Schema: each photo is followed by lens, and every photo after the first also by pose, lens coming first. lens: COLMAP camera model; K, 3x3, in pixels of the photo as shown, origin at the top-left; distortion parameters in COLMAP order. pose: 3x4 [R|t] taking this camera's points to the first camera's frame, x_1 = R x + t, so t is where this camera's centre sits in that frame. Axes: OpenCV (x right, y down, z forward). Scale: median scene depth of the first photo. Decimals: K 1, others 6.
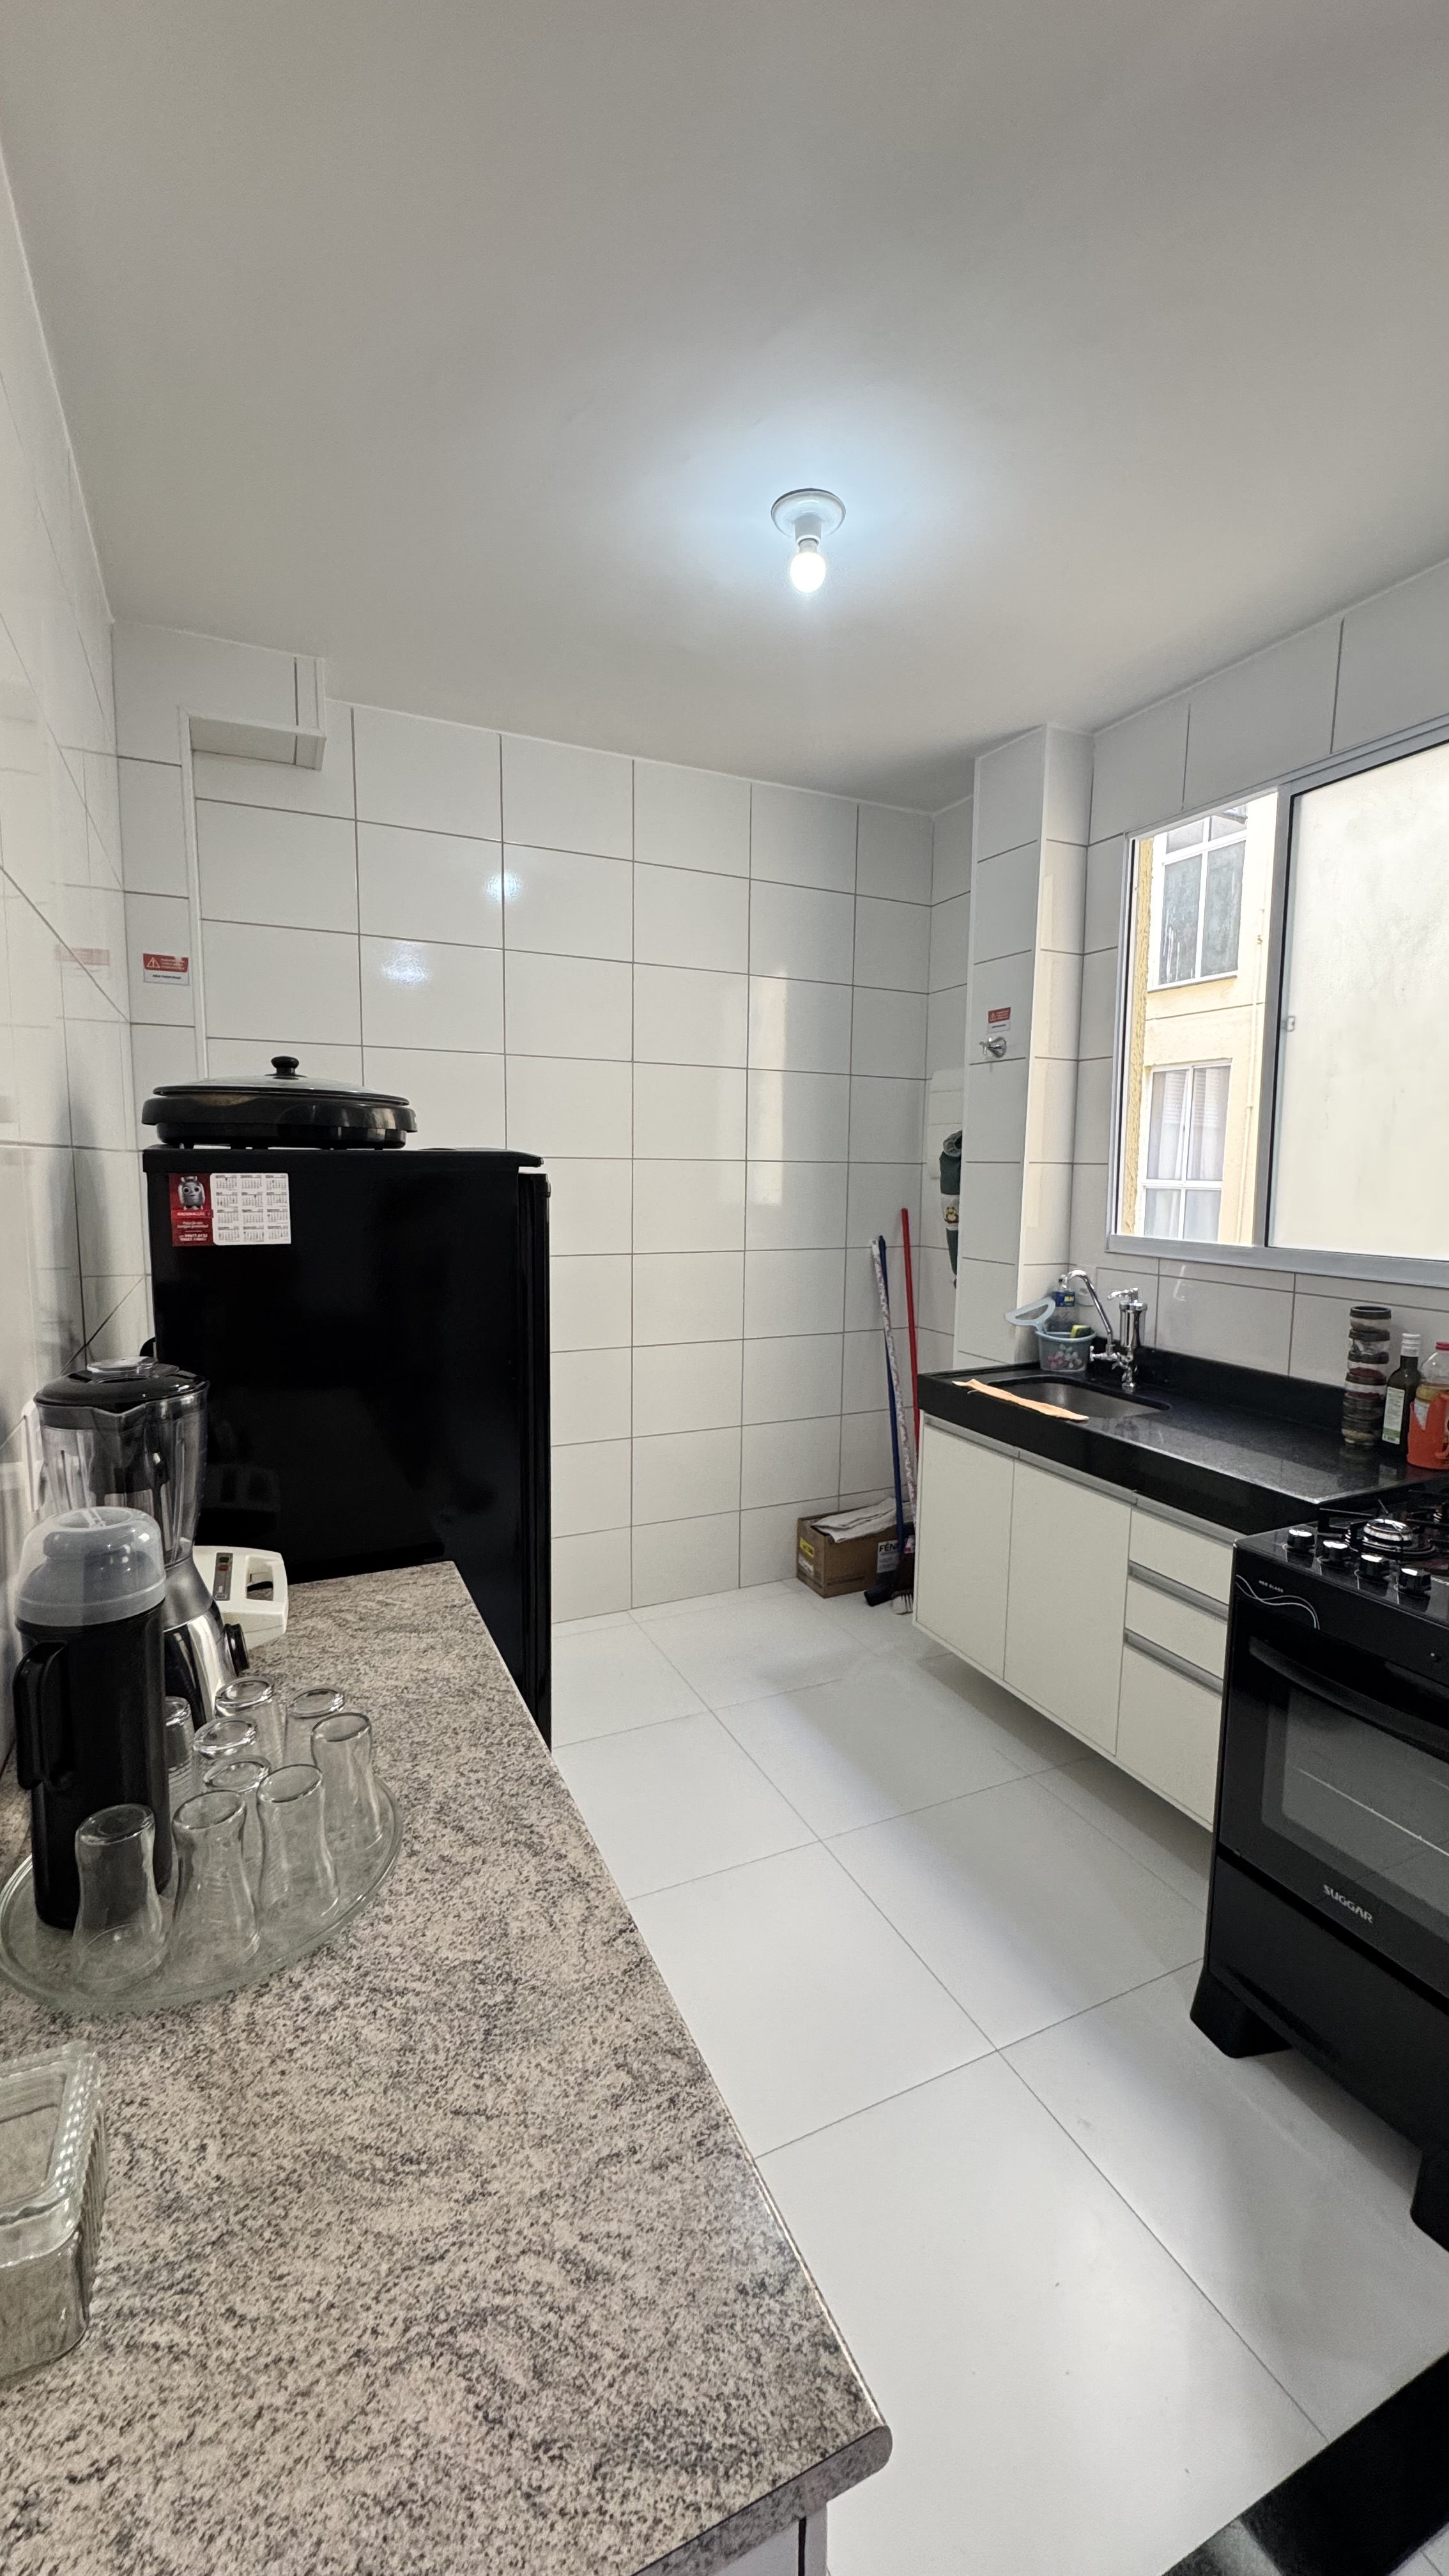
lens RADIAL K [[1025.9, 0, 724.5], [0, 1025.9, 1288.0], [0, 0, 1]] dist [-0.001072, -0.000050]
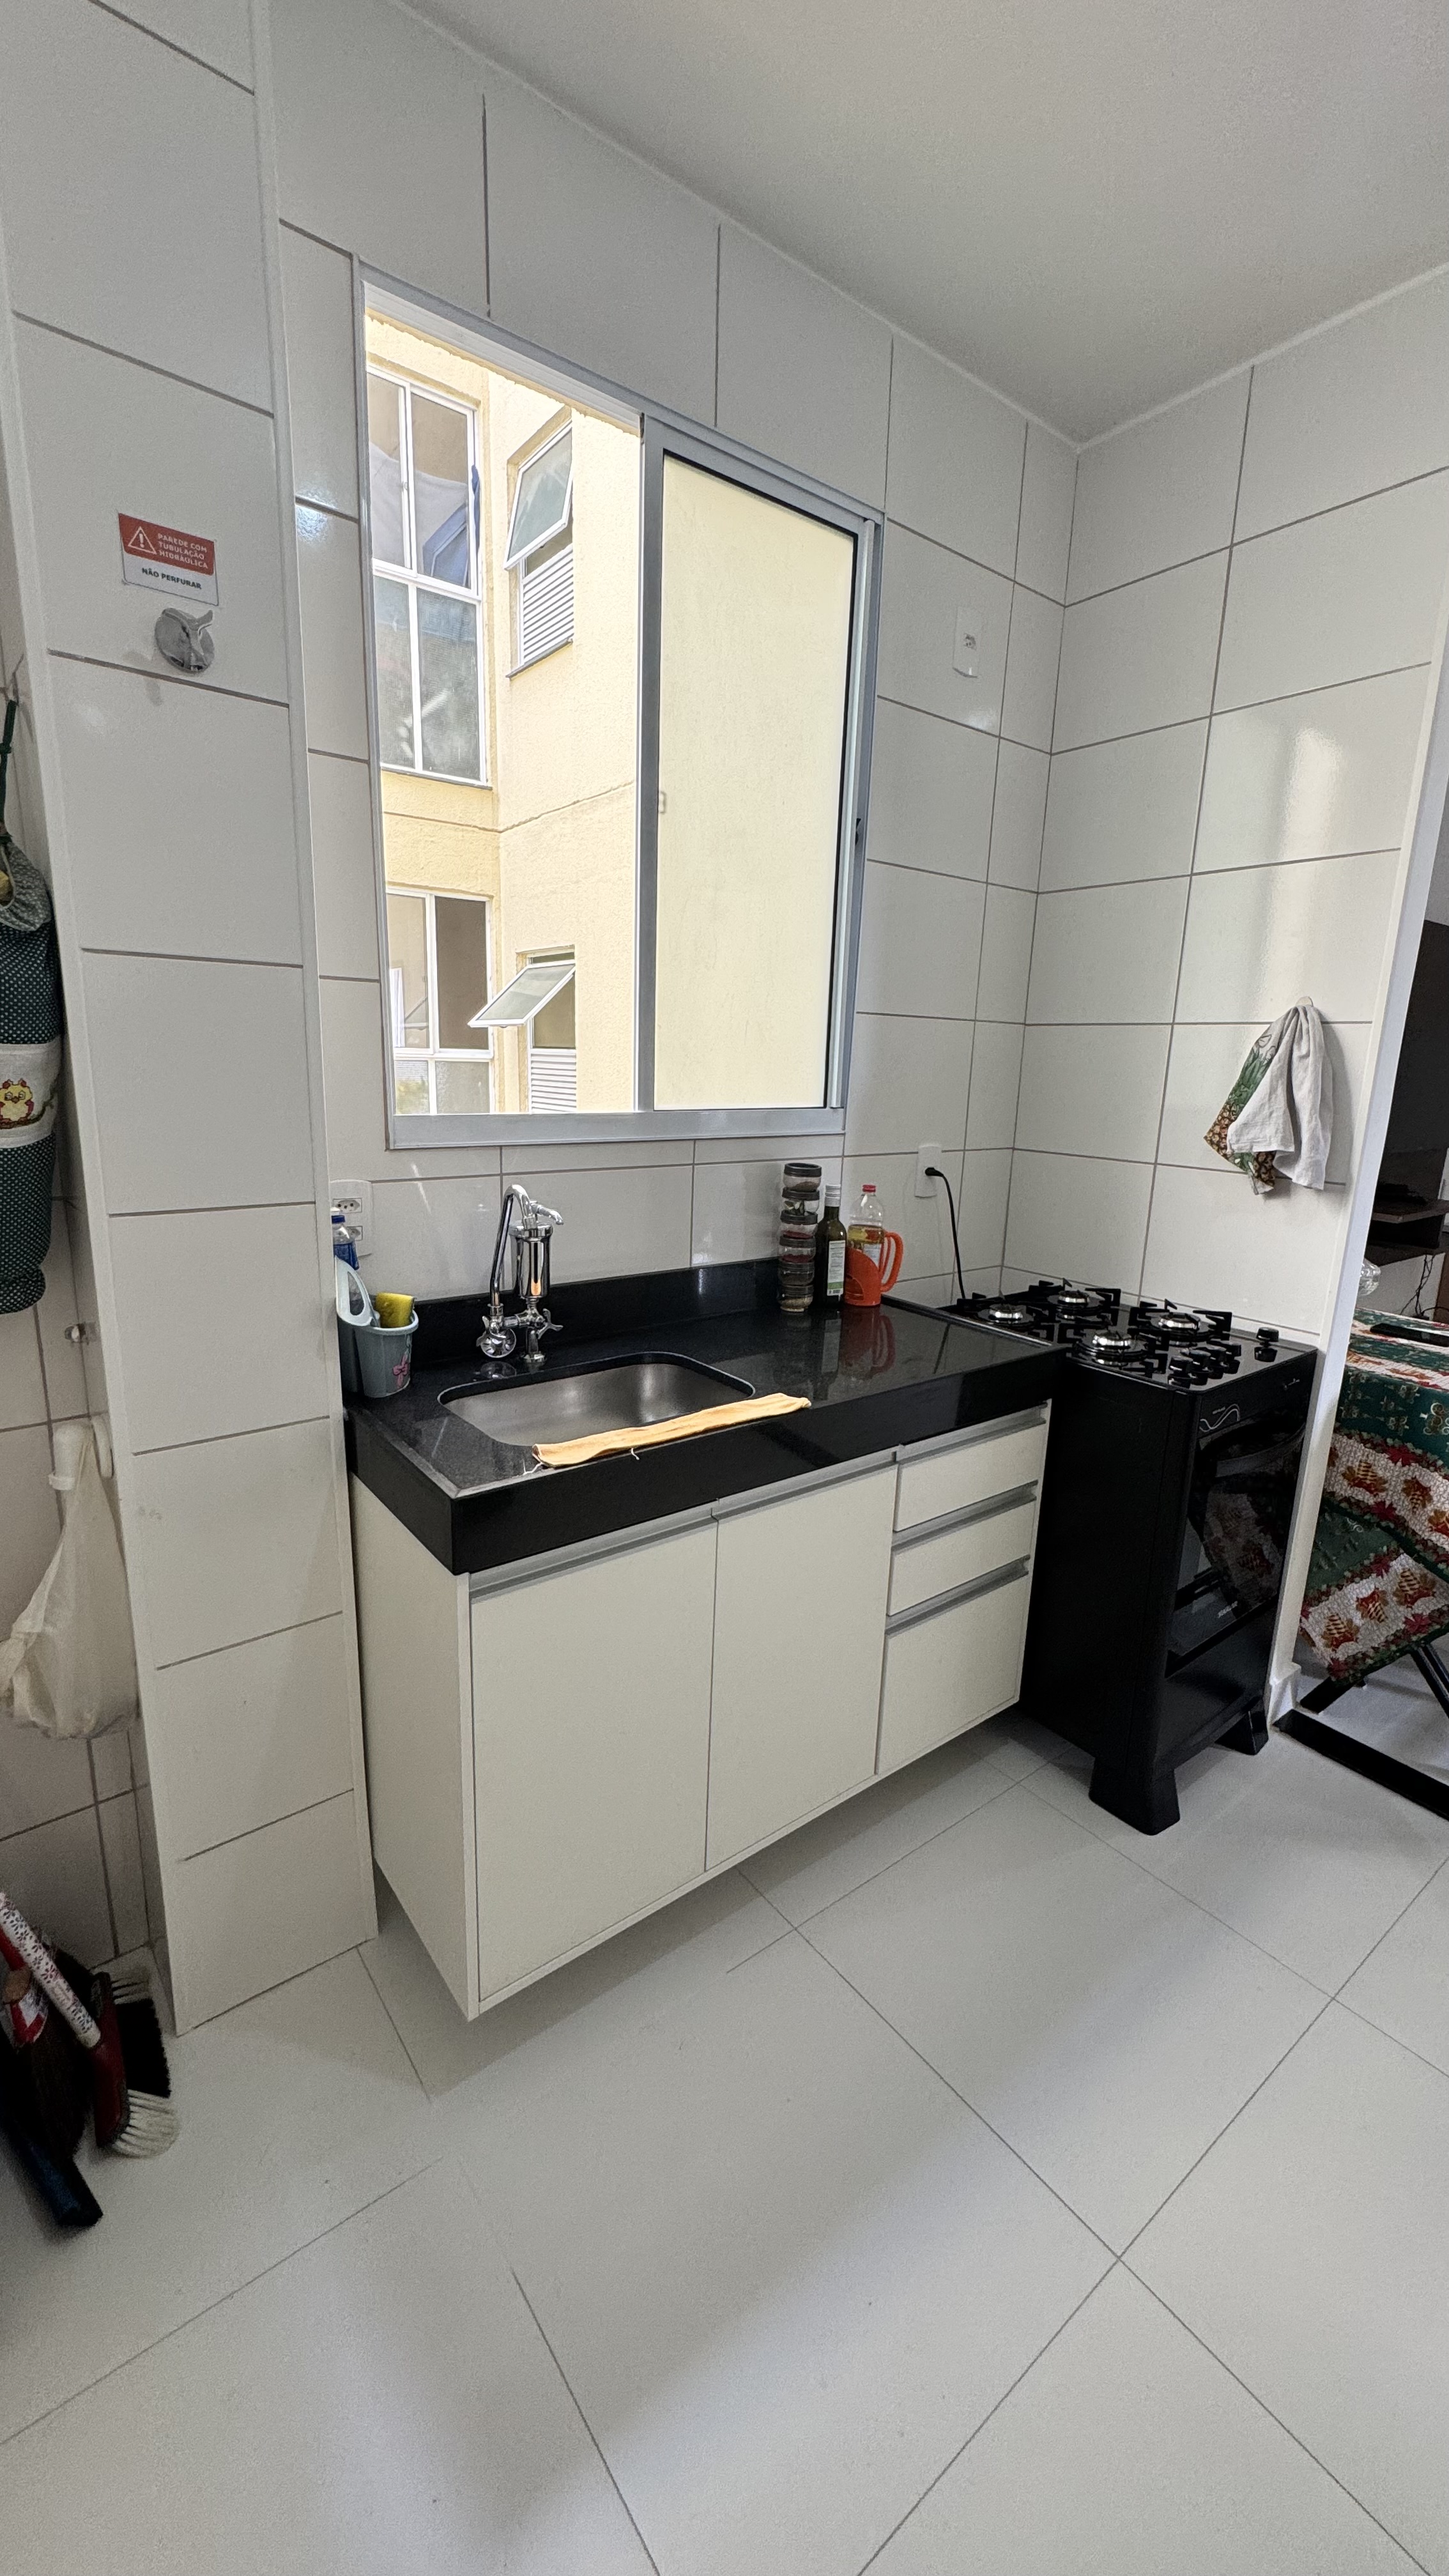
lens RADIAL K [[1025.9, 0, 724.5], [0, 1025.9, 1288.0], [0, 0, 1]] dist [-0.001072, -0.000050]
pose [[-0.216255, -0.237658, 0.946970, -0.237991], [0.082886, 0.961951, 0.260347, -0.110307], [-0.972812, 0.134792, -0.188328, 1.143462]]
